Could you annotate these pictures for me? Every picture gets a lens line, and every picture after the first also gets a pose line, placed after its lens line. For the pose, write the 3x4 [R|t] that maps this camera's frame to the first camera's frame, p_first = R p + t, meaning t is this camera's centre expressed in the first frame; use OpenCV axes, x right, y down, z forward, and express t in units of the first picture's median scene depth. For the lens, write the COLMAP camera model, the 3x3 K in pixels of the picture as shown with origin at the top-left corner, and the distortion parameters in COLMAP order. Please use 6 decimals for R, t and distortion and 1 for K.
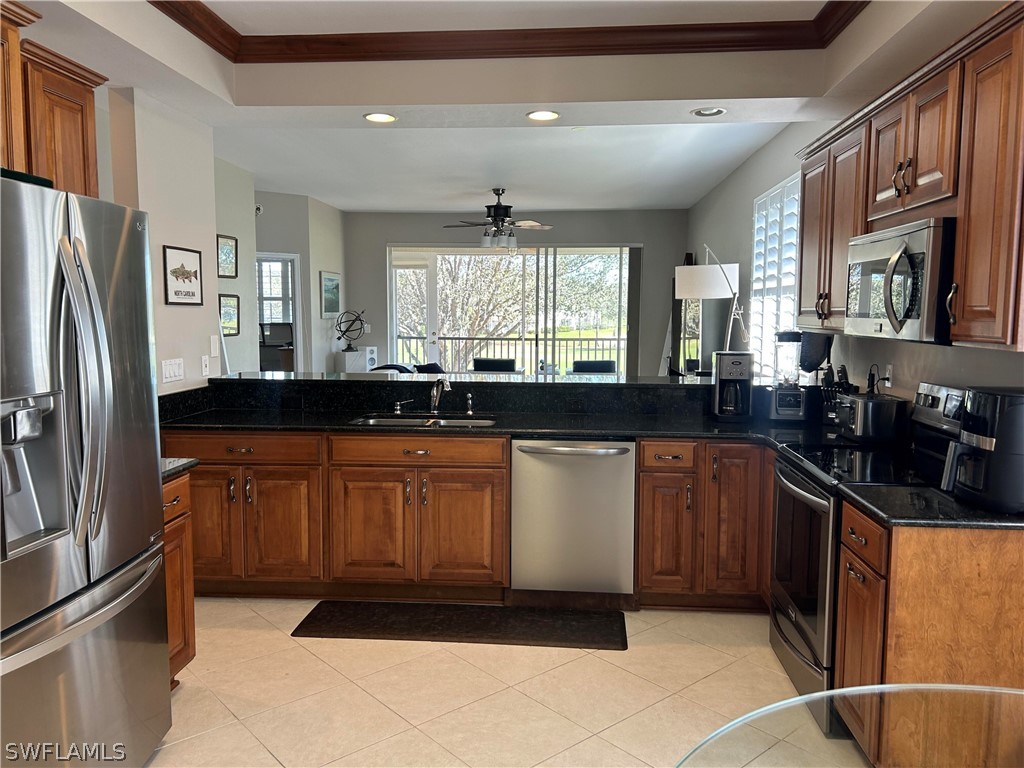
lens RADIAL K [[755.5, 0, 512.0], [0, 755.5, 384.0], [0, 0, 1]] dist [0.085181, -0.115656]
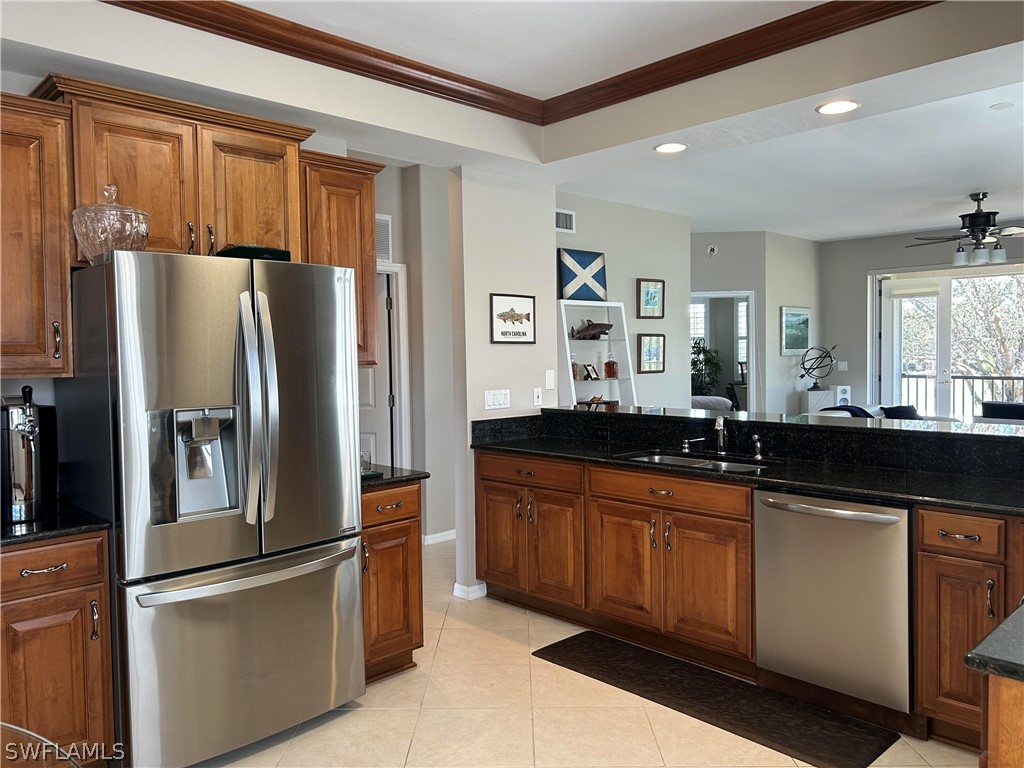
lens RADIAL K [[755.5, 0, 512.0], [0, 755.5, 384.0], [0, 0, 1]] dist [0.085181, -0.115656]
pose [[0.753811, 0.012408, -0.656974, 0.343582], [-0.046927, 0.998285, -0.034990, -0.002584], [0.655413, 0.057206, 0.753101, 0.155789]]
